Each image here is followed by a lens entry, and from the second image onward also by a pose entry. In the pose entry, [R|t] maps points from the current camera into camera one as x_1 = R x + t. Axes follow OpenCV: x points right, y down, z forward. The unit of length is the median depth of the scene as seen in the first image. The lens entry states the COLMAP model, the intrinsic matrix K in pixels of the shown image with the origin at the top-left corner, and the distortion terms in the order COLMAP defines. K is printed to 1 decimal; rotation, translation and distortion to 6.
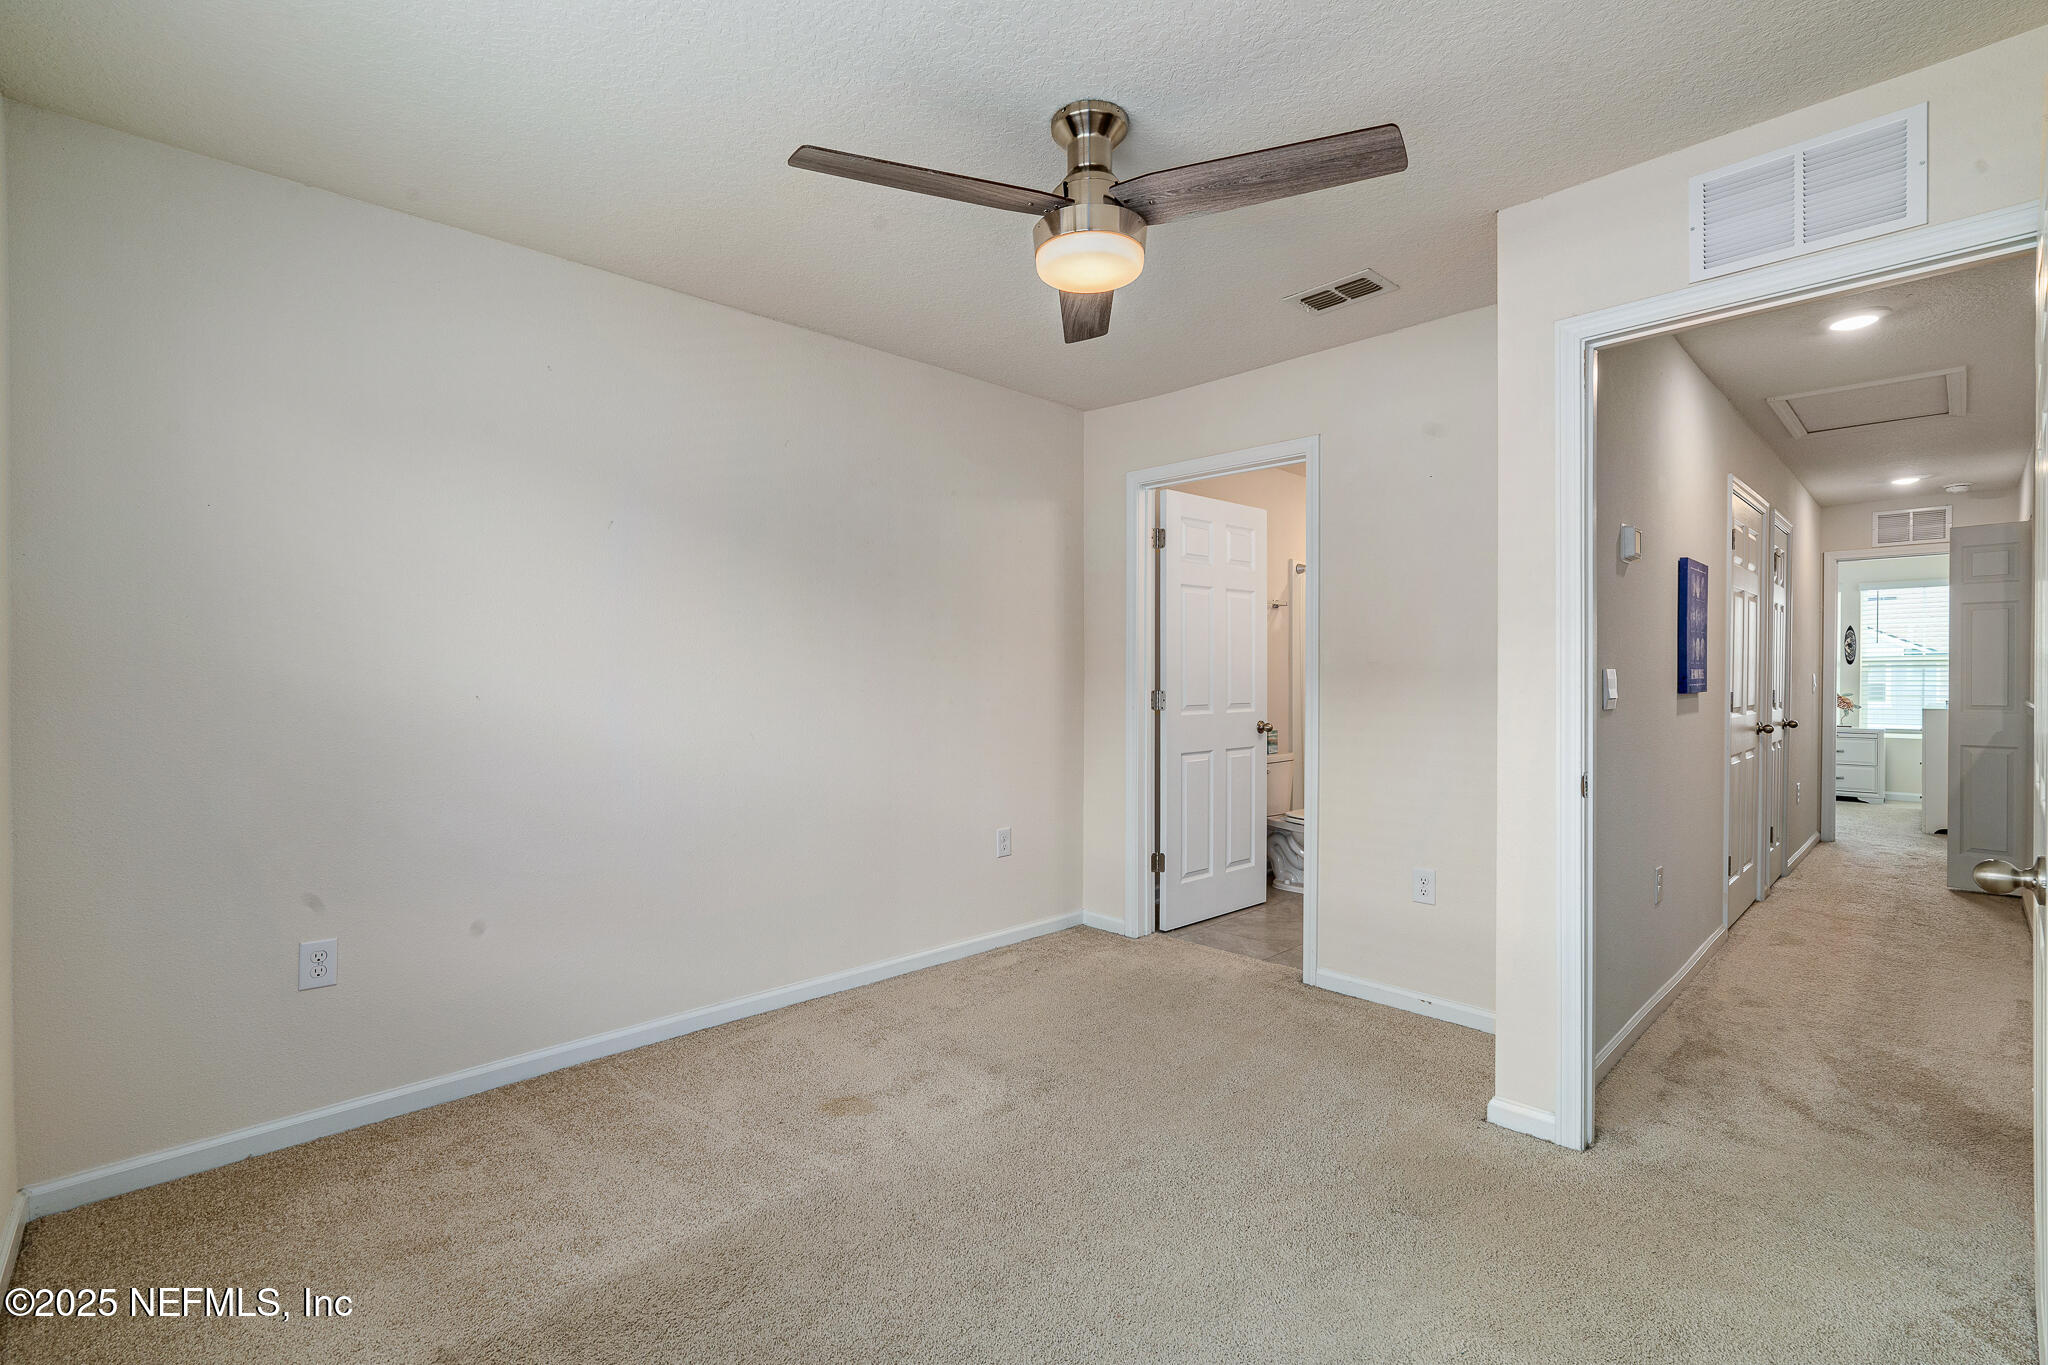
lens RADIAL K [[917.0, 0, 1010.7], [0, 917.0, 679.9], [0, 0, 1]] dist [-0.009263, 0.001957]
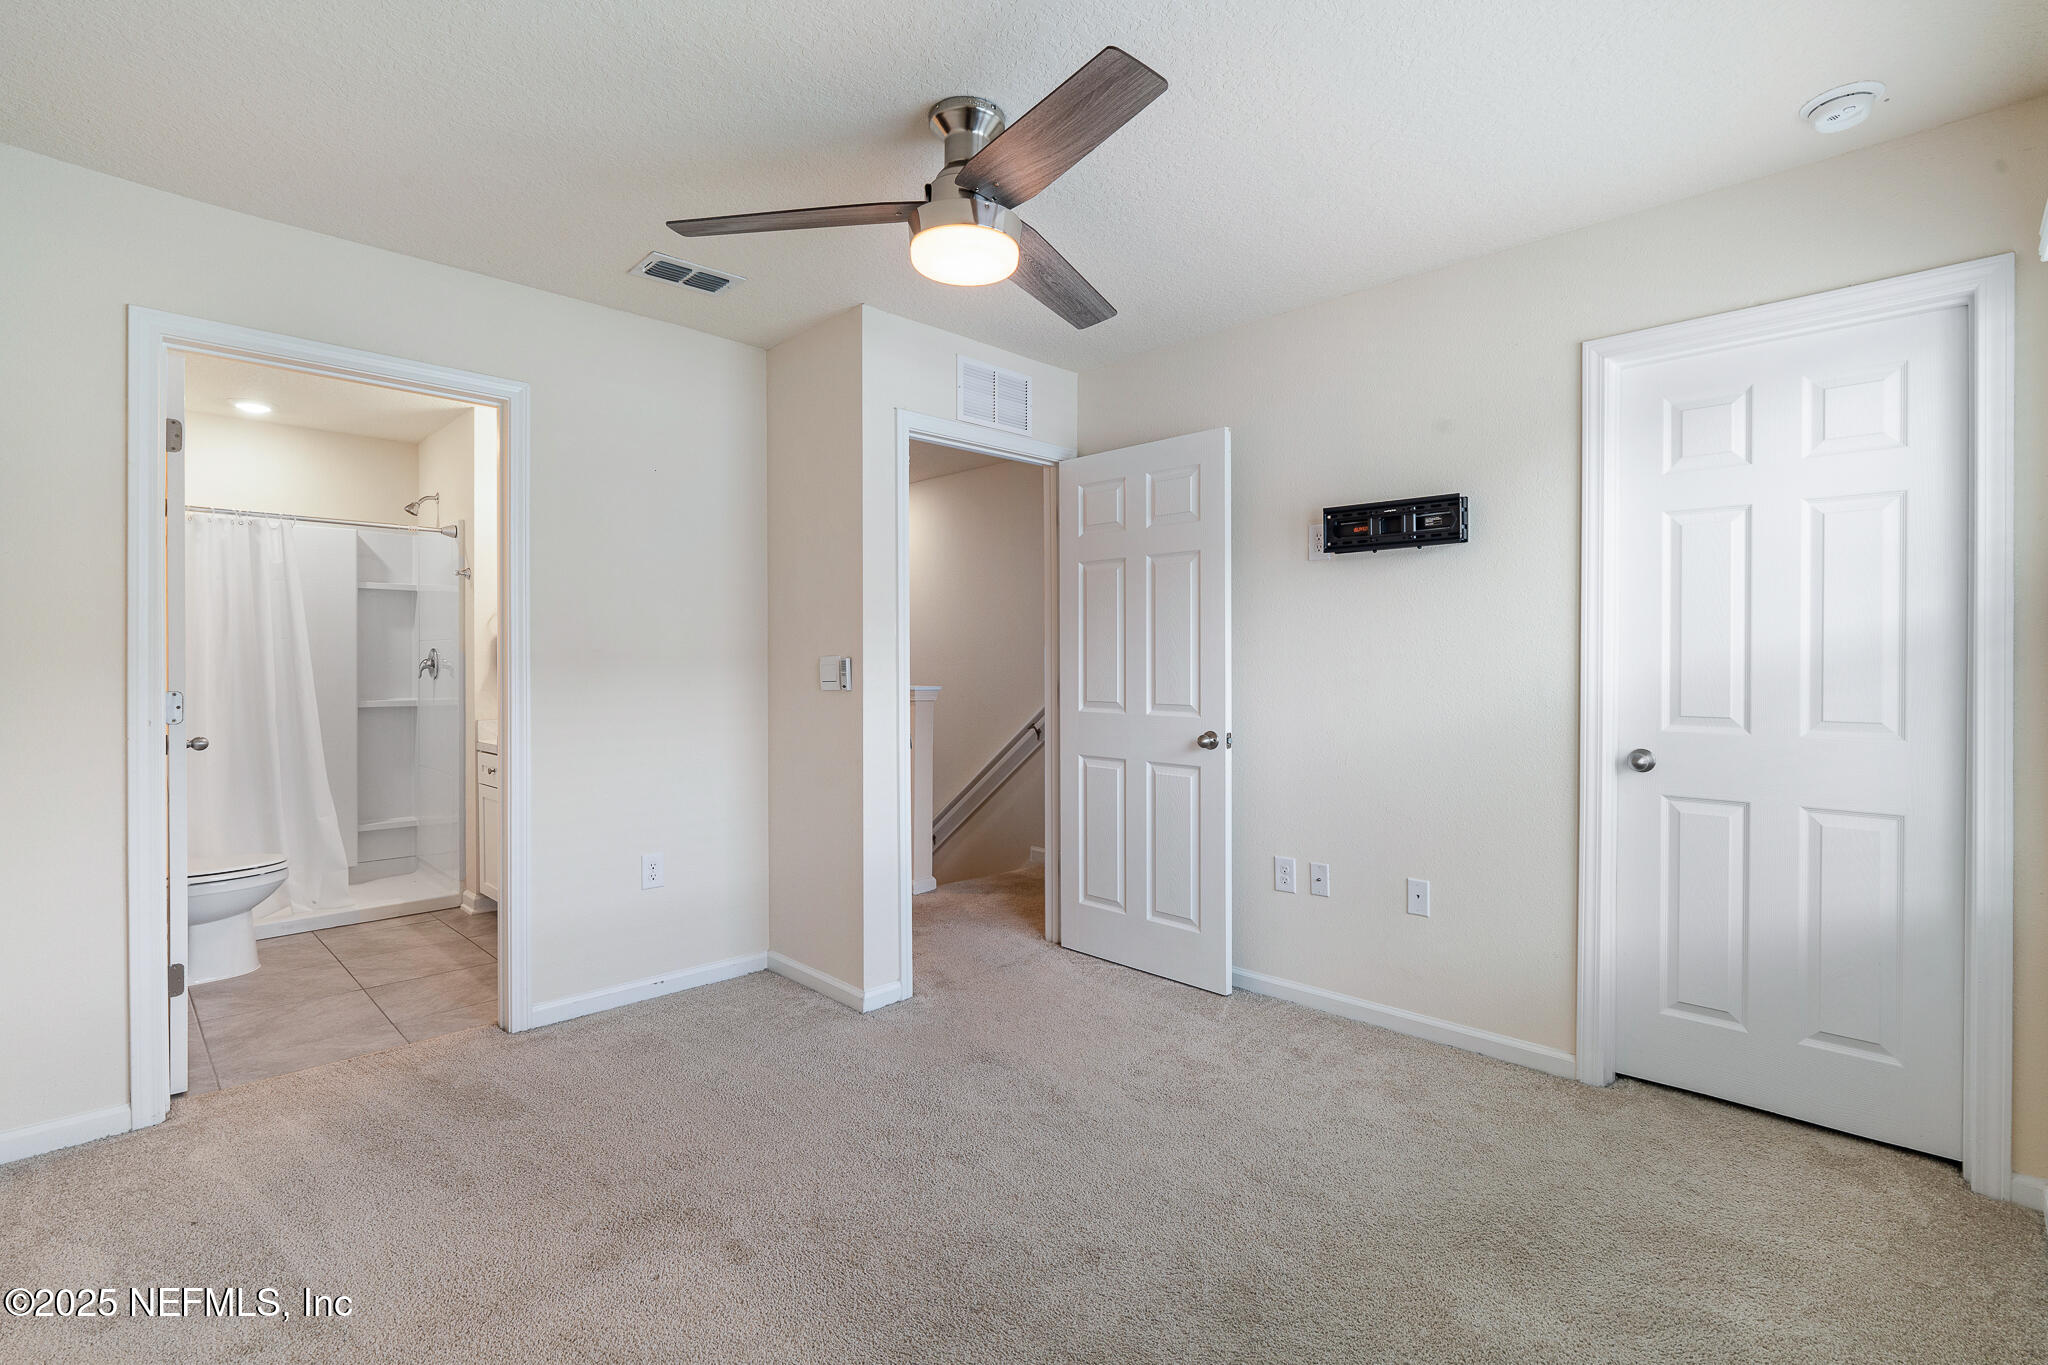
lens RADIAL K [[917.0, 0, 1027.0], [0, 917.0, 670.4], [0, 0, 1]] dist [-0.009263, 0.001957]
pose [[-0.024673, -0.001497, 0.999694, -0.651121], [0.011184, 0.999936, 0.001773, 0.005335], [-0.999633, 0.011225, -0.024655, 0.680698]]
